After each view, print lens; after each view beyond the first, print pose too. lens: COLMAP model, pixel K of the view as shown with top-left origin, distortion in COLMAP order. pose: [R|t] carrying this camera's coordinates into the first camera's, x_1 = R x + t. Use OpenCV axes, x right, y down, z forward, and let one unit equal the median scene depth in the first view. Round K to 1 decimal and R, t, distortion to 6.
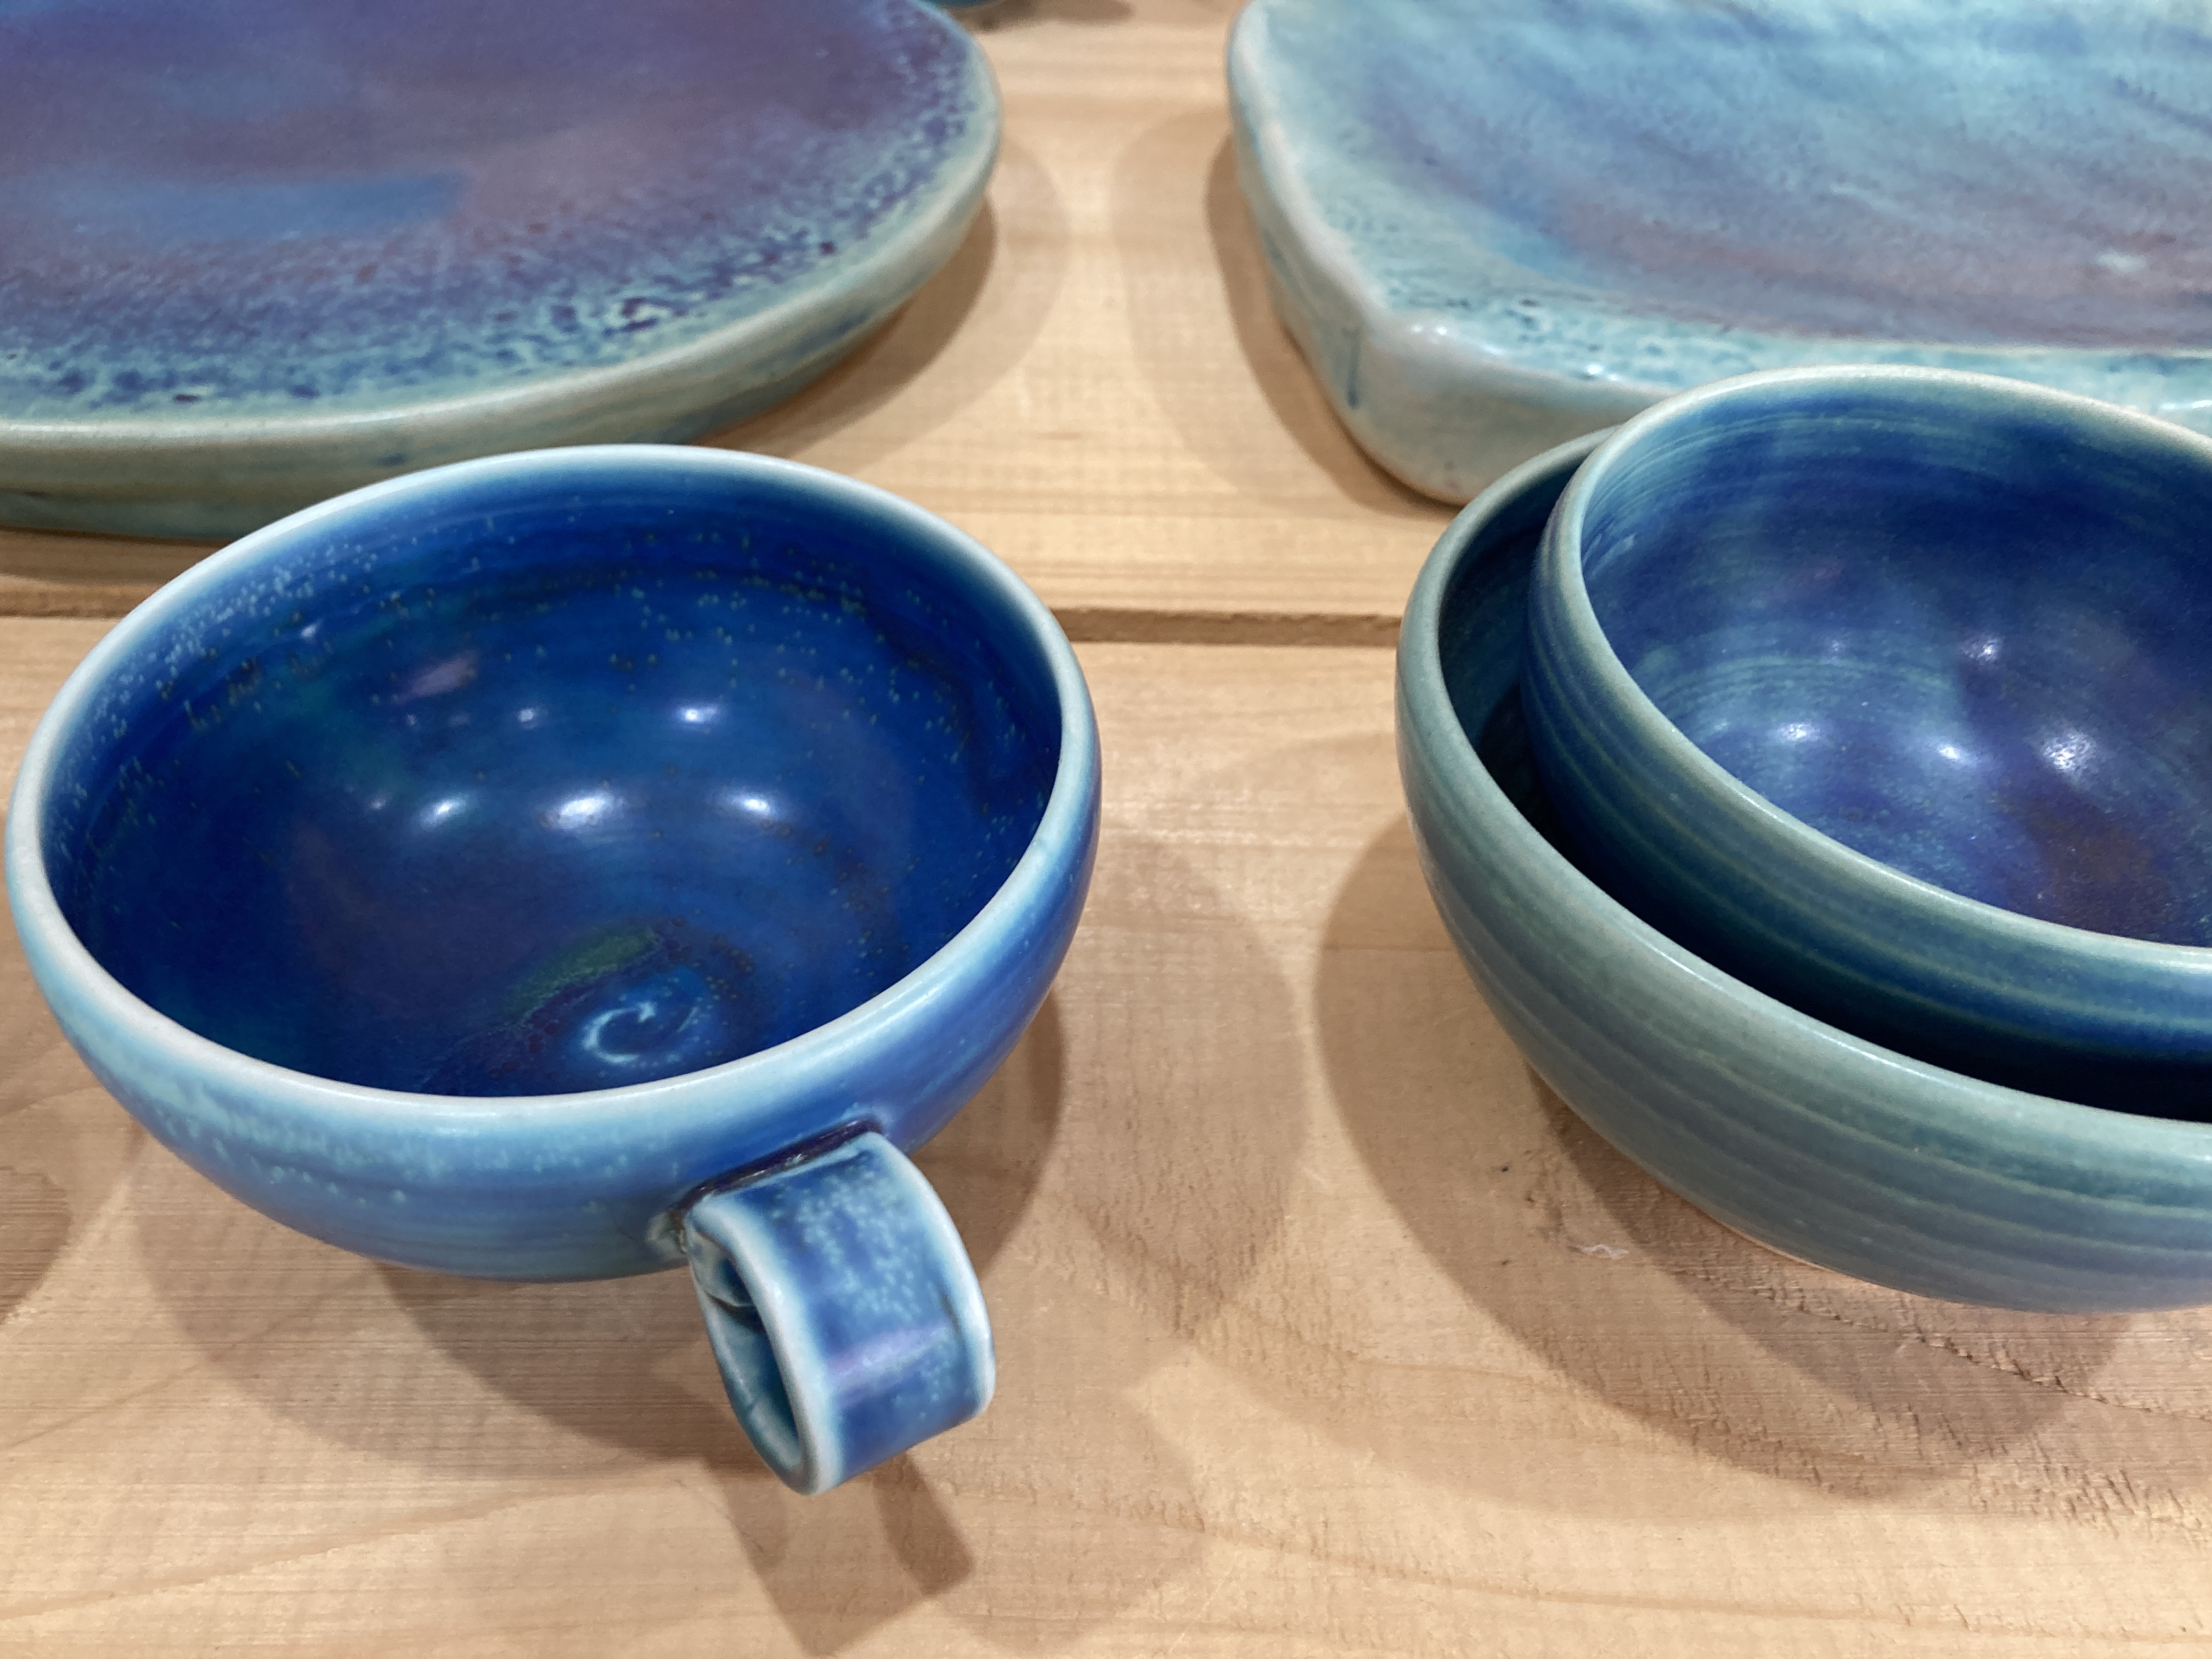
lens RADIAL K [[1820.7, 0, 1144.9], [0, 1820.7, 832.5], [0, 0, 1]] dist [-0.006808, -0.010198]
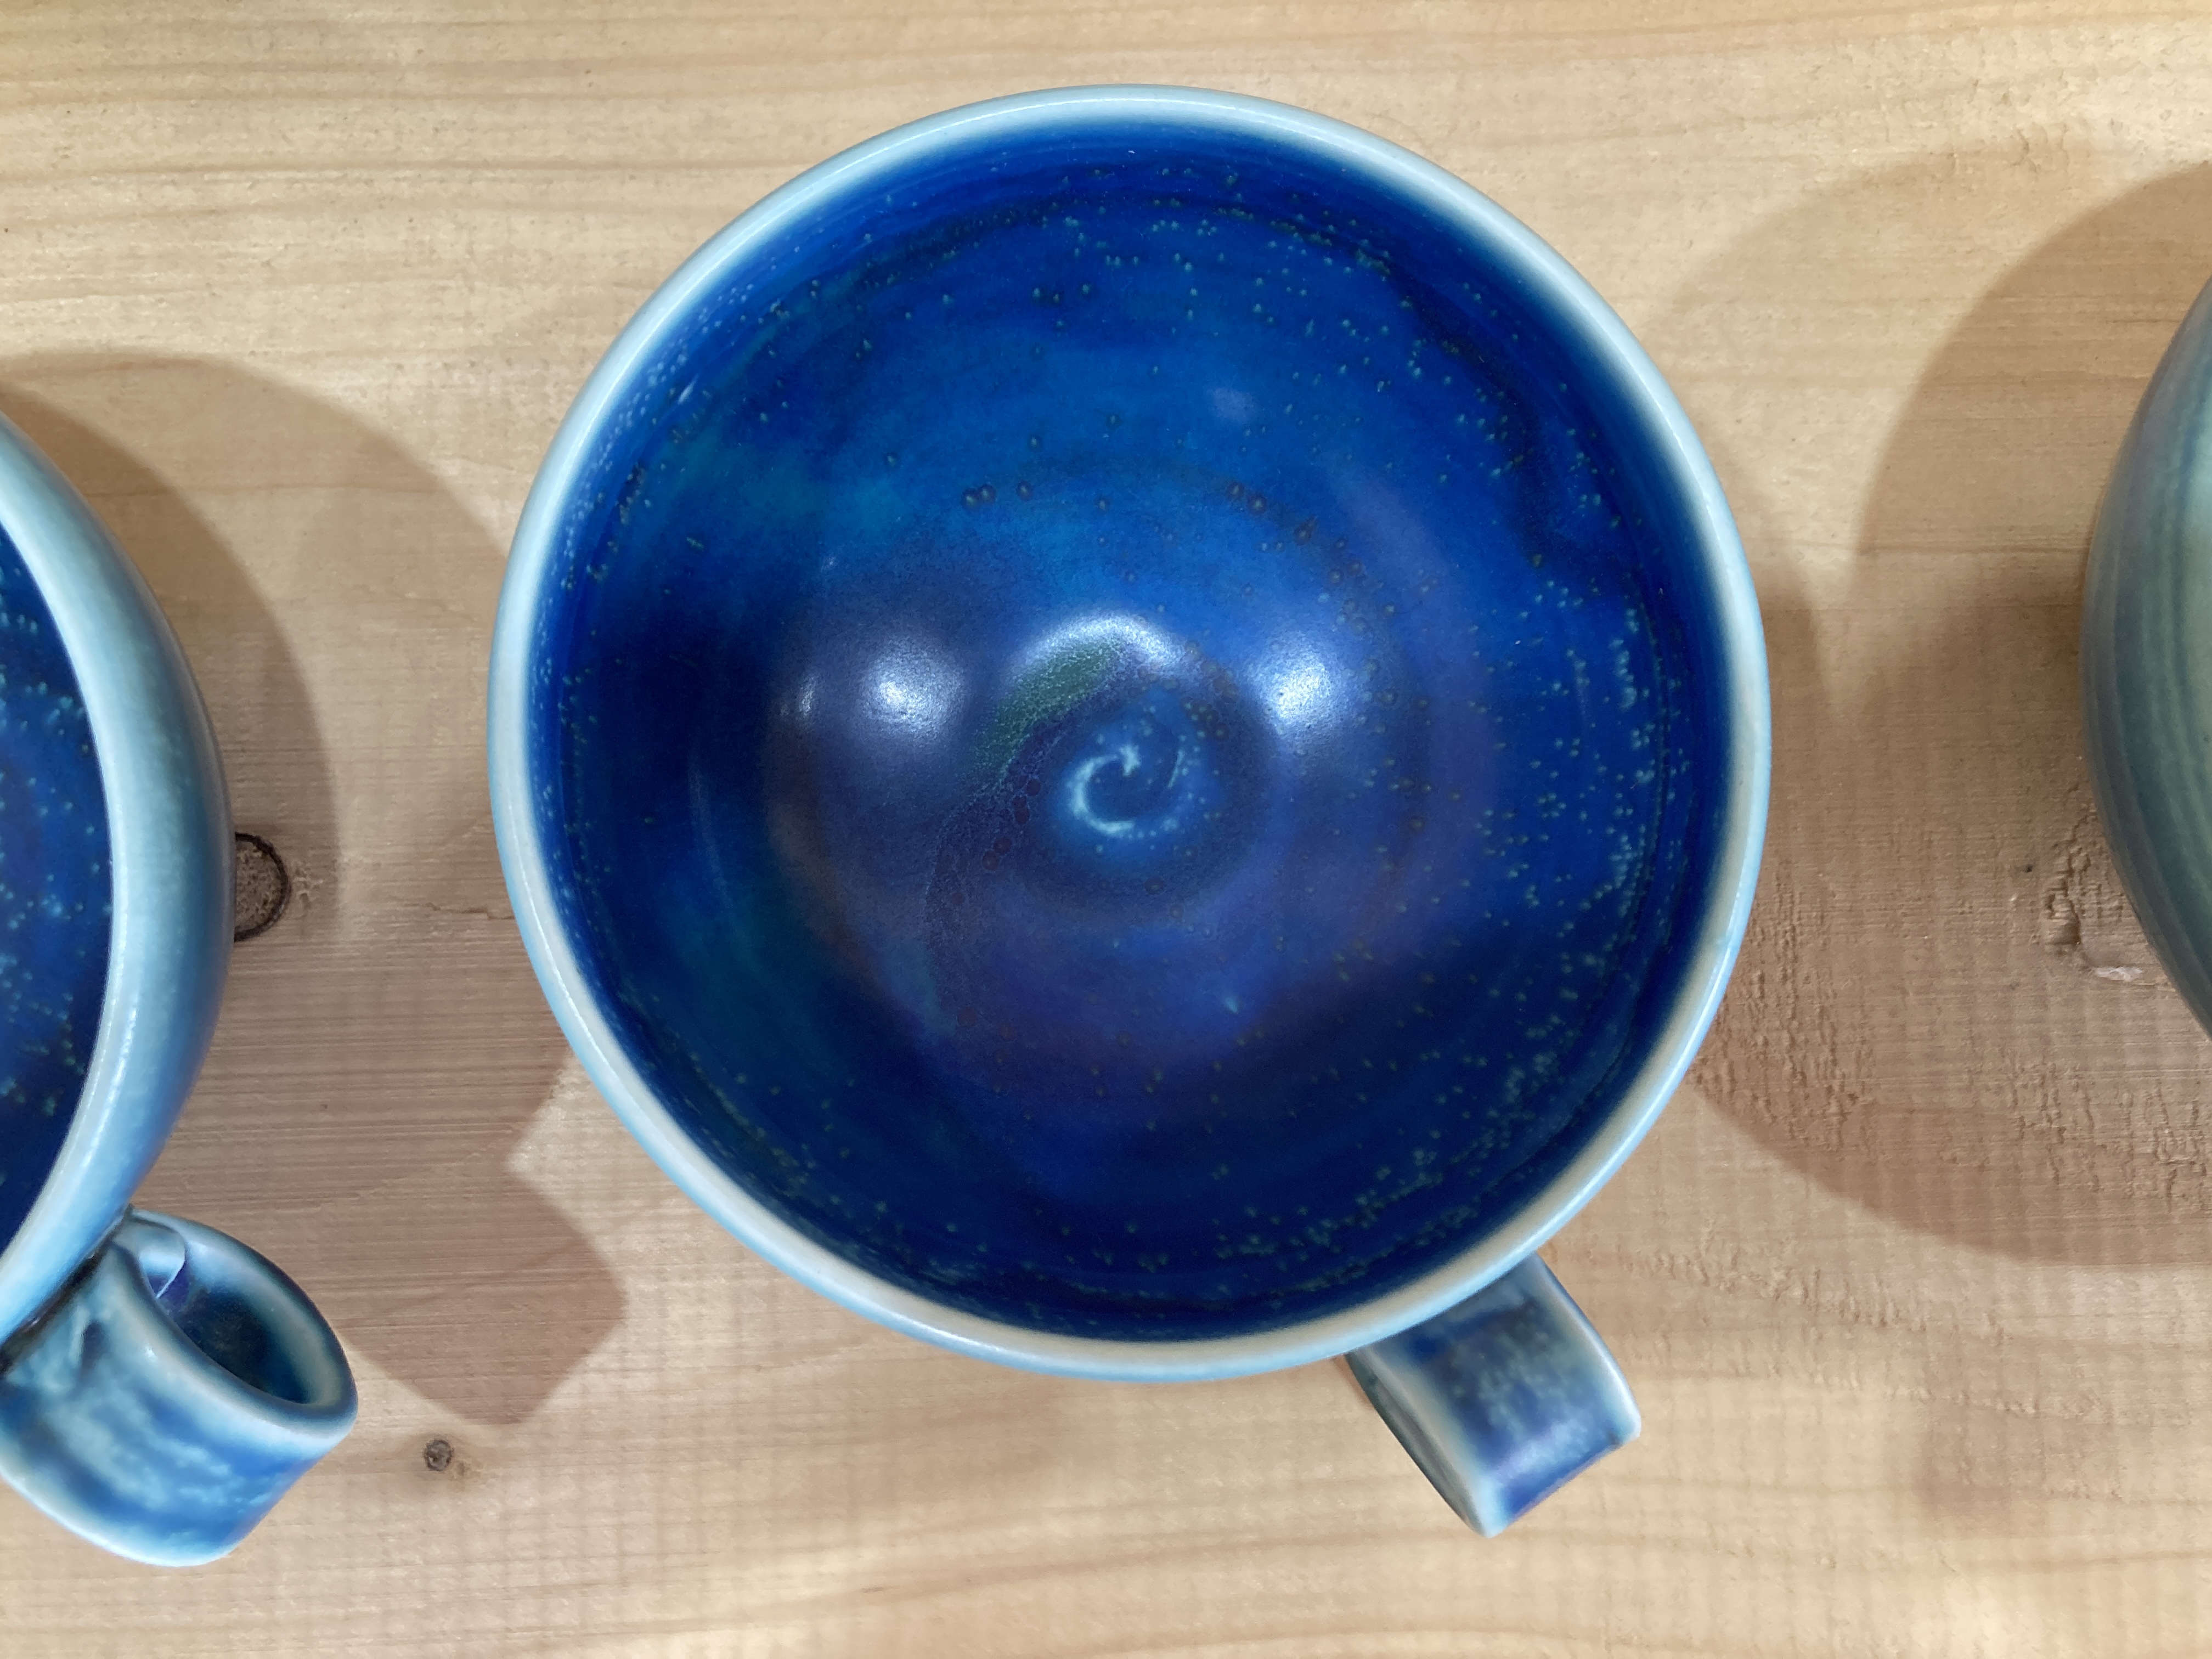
lens RADIAL K [[1820.7, 0, 1144.9], [0, 1820.7, 832.5], [0, 0, 1]] dist [-0.006808, -0.010198]
pose [[0.999674, 0.015000, -0.020673, -0.250241], [0.003377, 0.724657, 0.689101, -0.495645], [0.025317, -0.688946, 0.724370, 0.330206]]
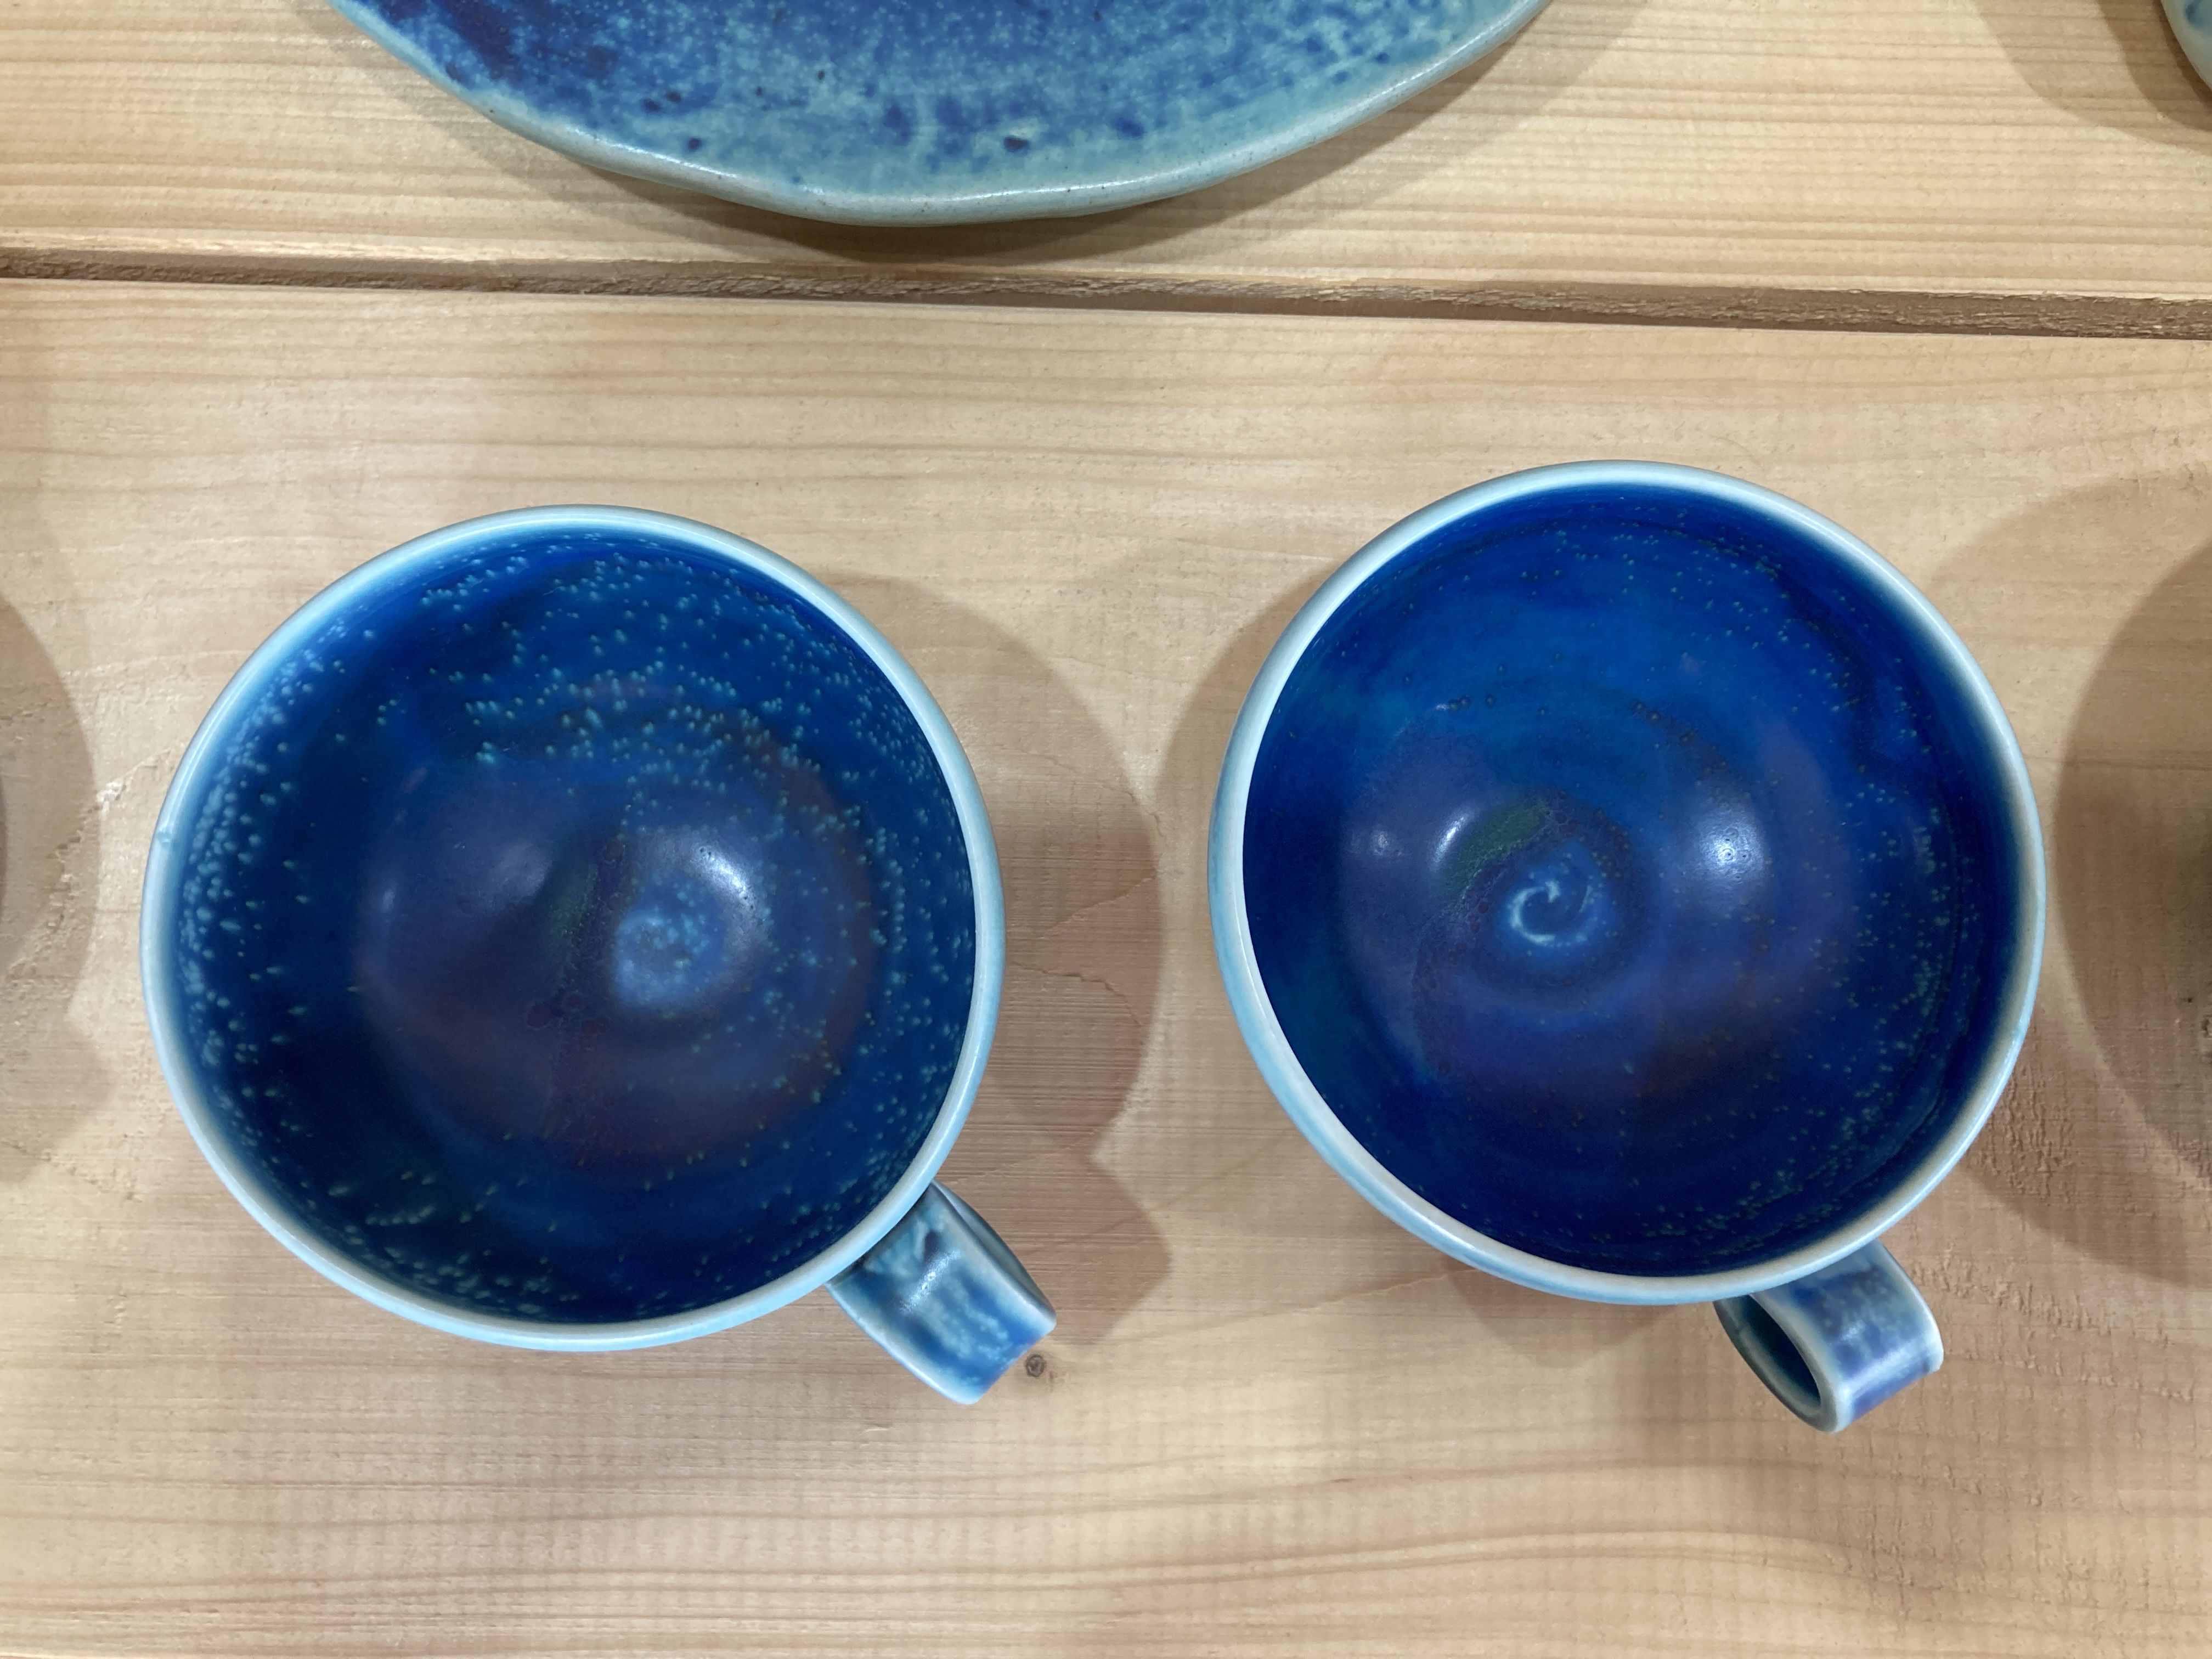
lens RADIAL K [[1785.1, 0, 1129.8], [0, 1785.1, 830.4], [0, 0, 1]] dist [0.031273, -0.058651]
pose [[0.996953, 0.058957, -0.051070, -0.512078], [-0.012218, 0.764698, 0.644273, -0.742885], [0.077037, -0.641686, 0.763088, 0.049651]]
